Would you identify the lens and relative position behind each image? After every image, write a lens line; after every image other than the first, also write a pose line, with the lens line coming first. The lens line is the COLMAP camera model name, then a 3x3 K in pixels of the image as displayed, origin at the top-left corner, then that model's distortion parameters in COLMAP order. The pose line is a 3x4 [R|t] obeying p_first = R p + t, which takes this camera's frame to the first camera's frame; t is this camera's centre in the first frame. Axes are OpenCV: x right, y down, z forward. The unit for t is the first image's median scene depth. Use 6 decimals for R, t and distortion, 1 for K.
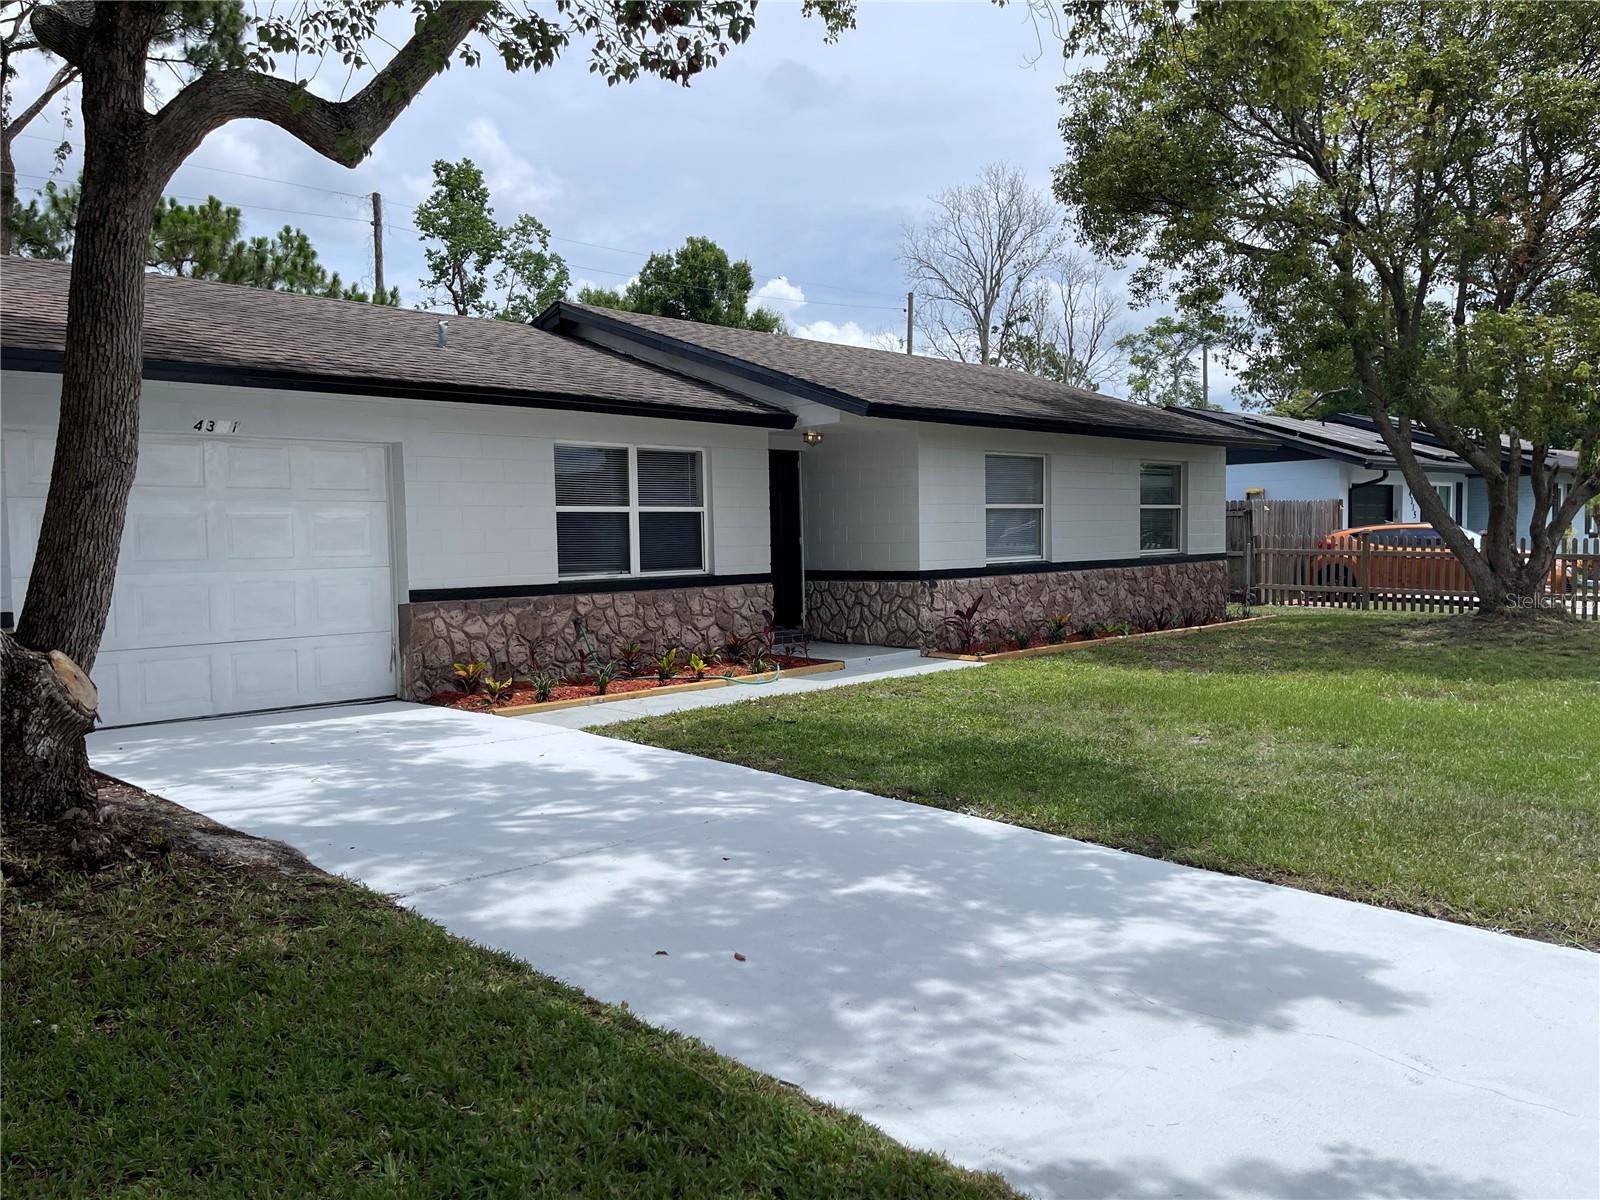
lens RADIAL K [[1210.5, 0, 799.0], [0, 1210.5, 605.7], [0, 0, 1]] dist [0.057520, -0.040509]
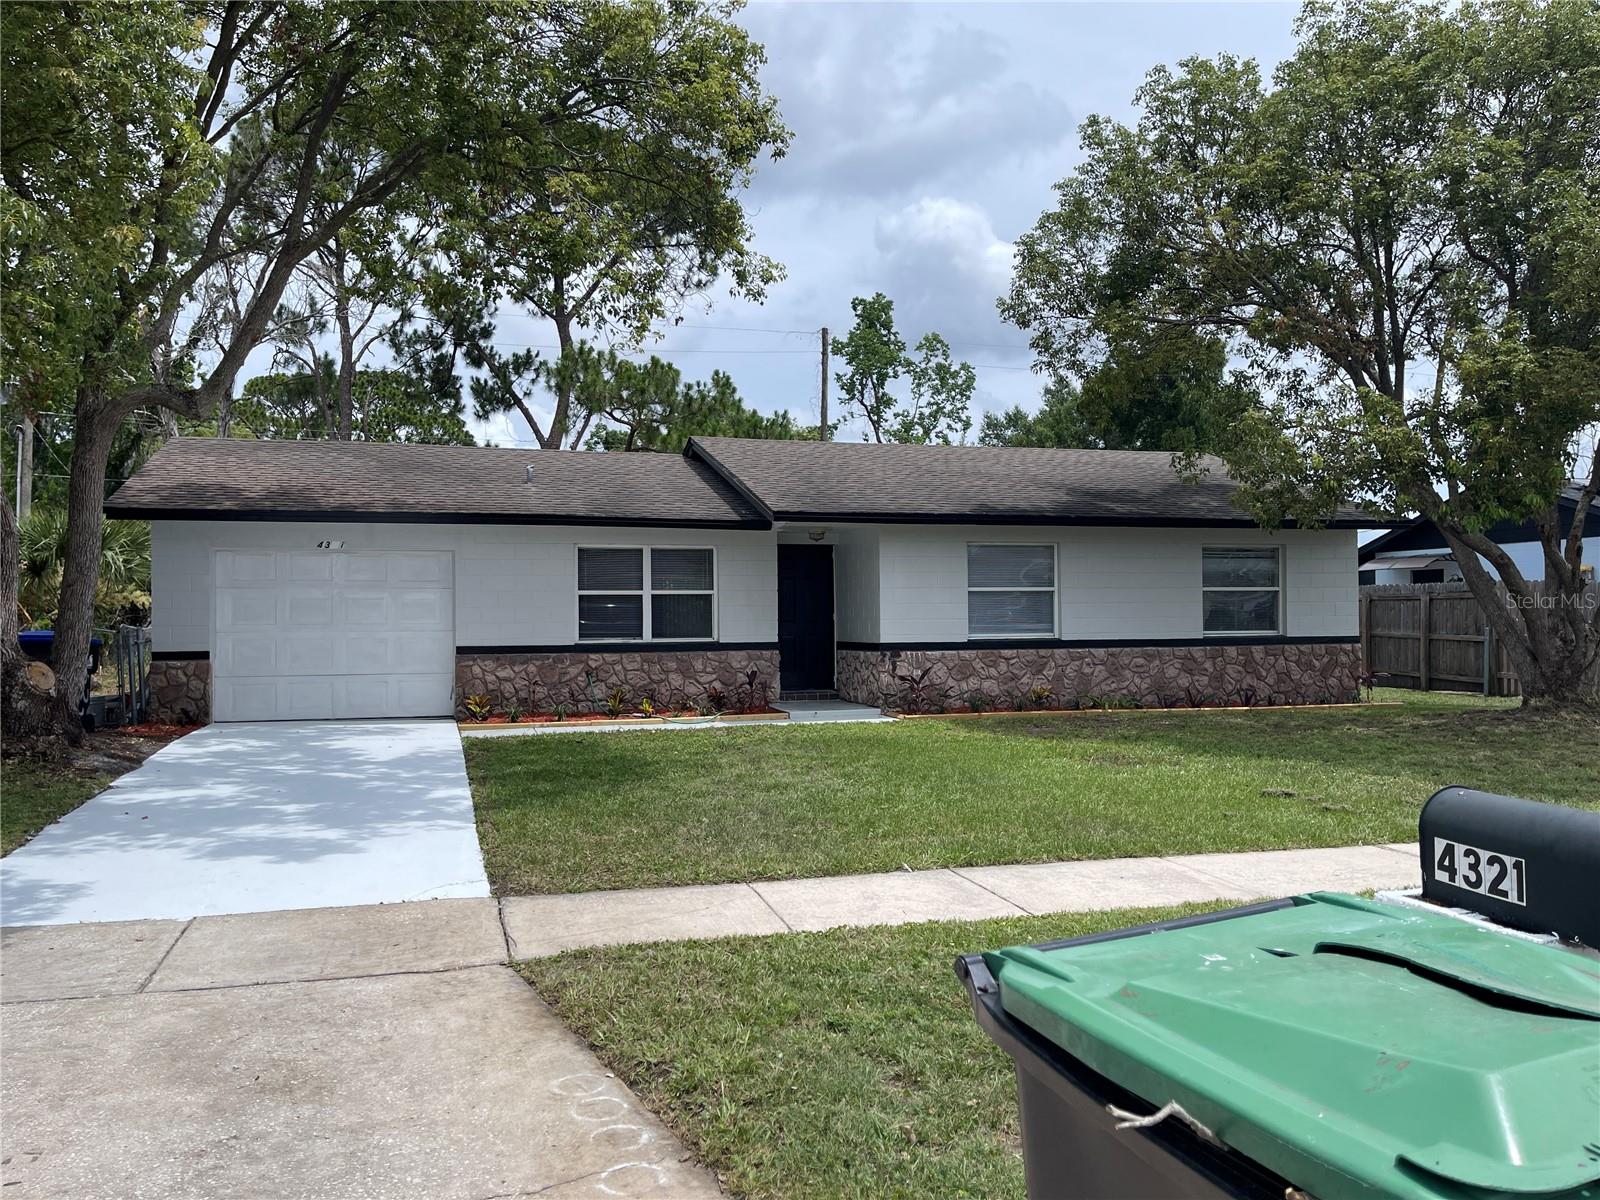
lens RADIAL K [[1210.5, 0, 802.5], [0, 1210.5, 598.3], [0, 0, 1]] dist [0.057520, -0.040509]
pose [[0.870980, 0.003542, -0.491306, 0.651634], [-0.037529, 0.997532, -0.059340, 0.001170], [0.489884, 0.070122, 0.868963, -0.093470]]
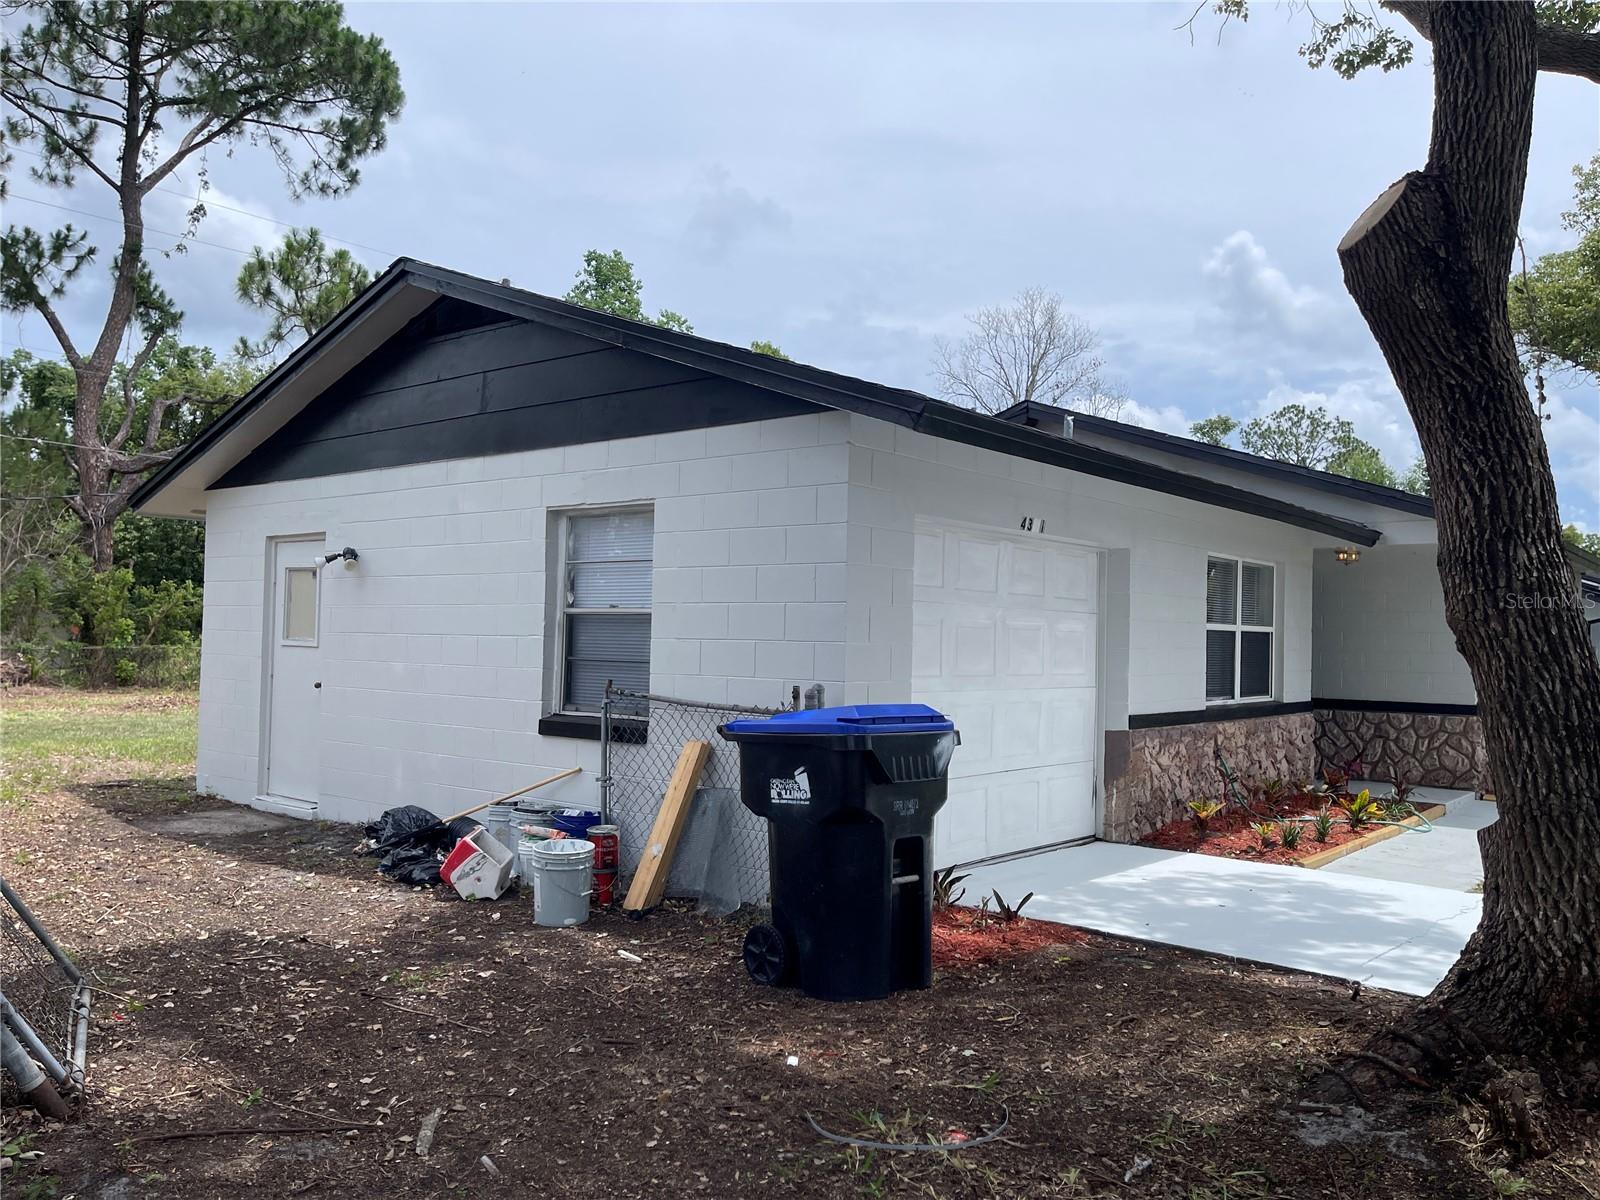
lens RADIAL K [[1210.5, 0, 801.7], [0, 1210.5, 604.3], [0, 0, 1]] dist [0.057520, -0.040509]
pose [[0.996264, 0.040985, 0.076017, -0.505171], [-0.034255, 0.995548, -0.087814, -0.005915], [-0.079277, 0.084882, 0.993232, 0.112561]]
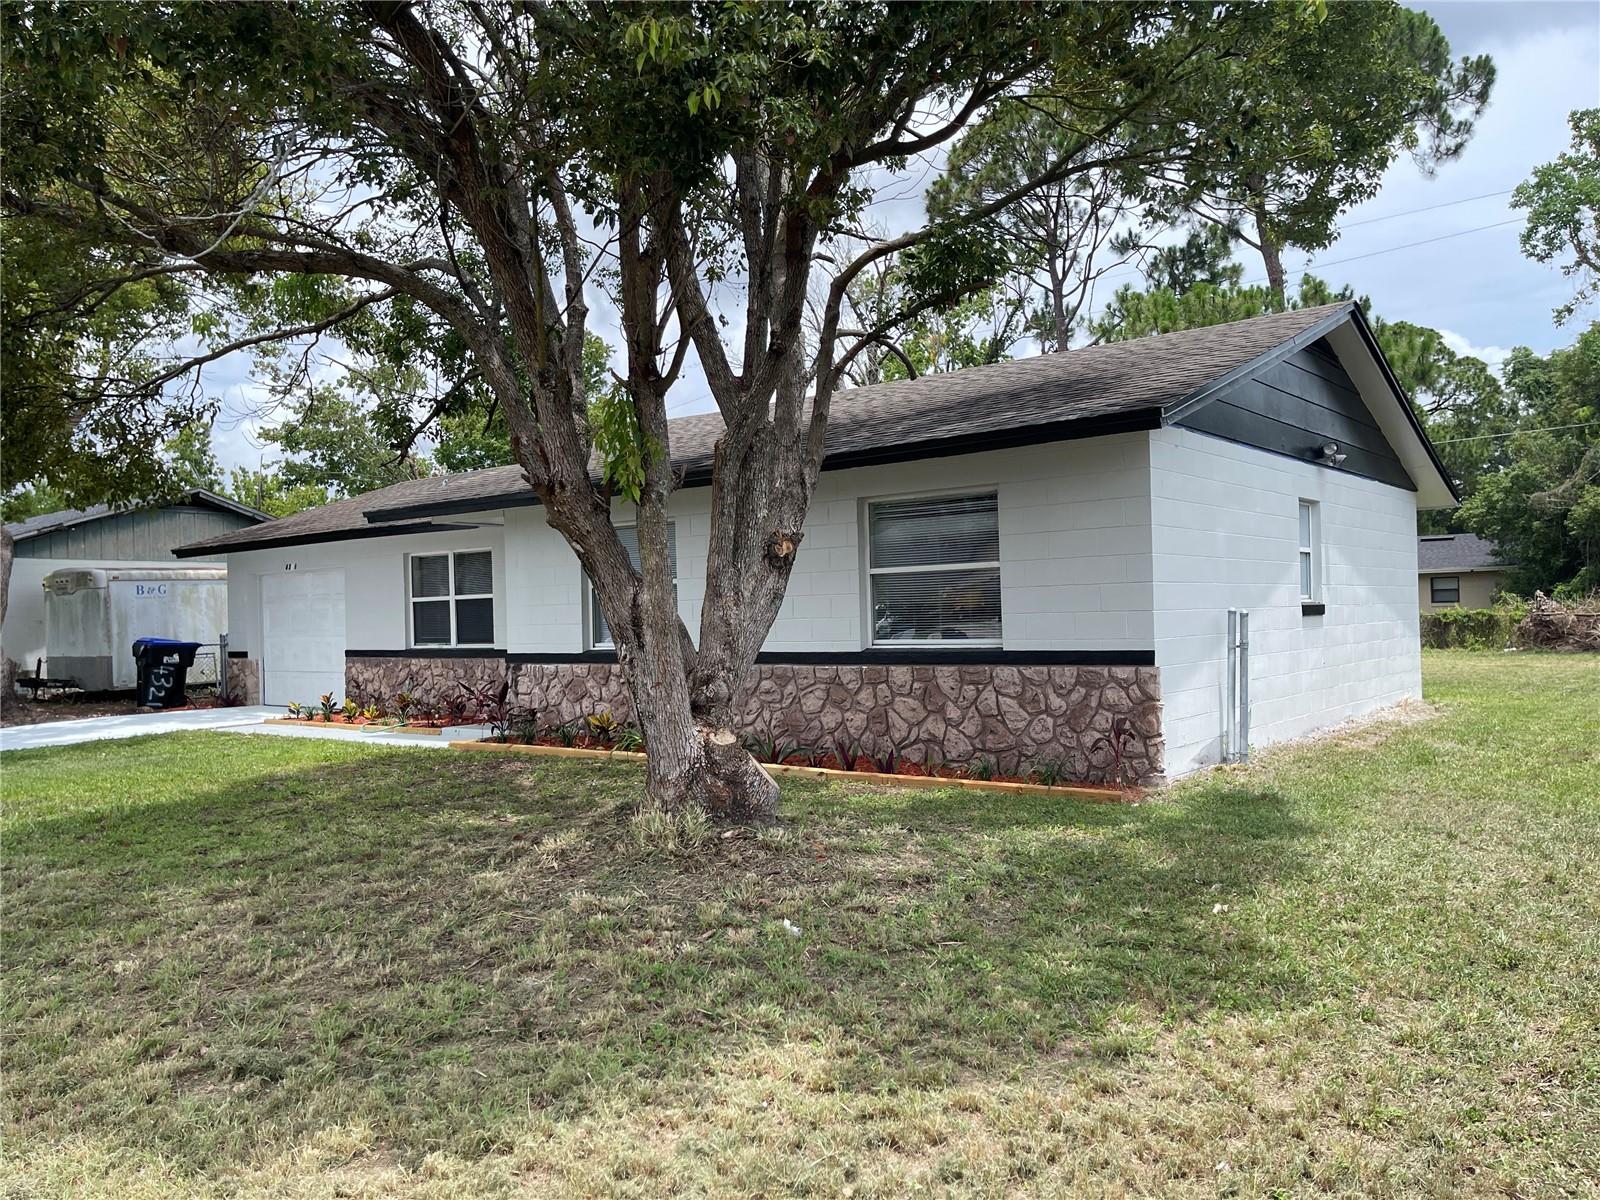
lens RADIAL K [[1210.5, 0, 797.9], [0, 1210.5, 603.5], [0, 0, 1]] dist [0.057520, -0.040509]
pose [[0.090628, 0.007922, -0.995853, 1.200558], [-0.032424, 0.999462, 0.005000, -0.088296], [0.995357, 0.031836, 0.090836, 1.200583]]
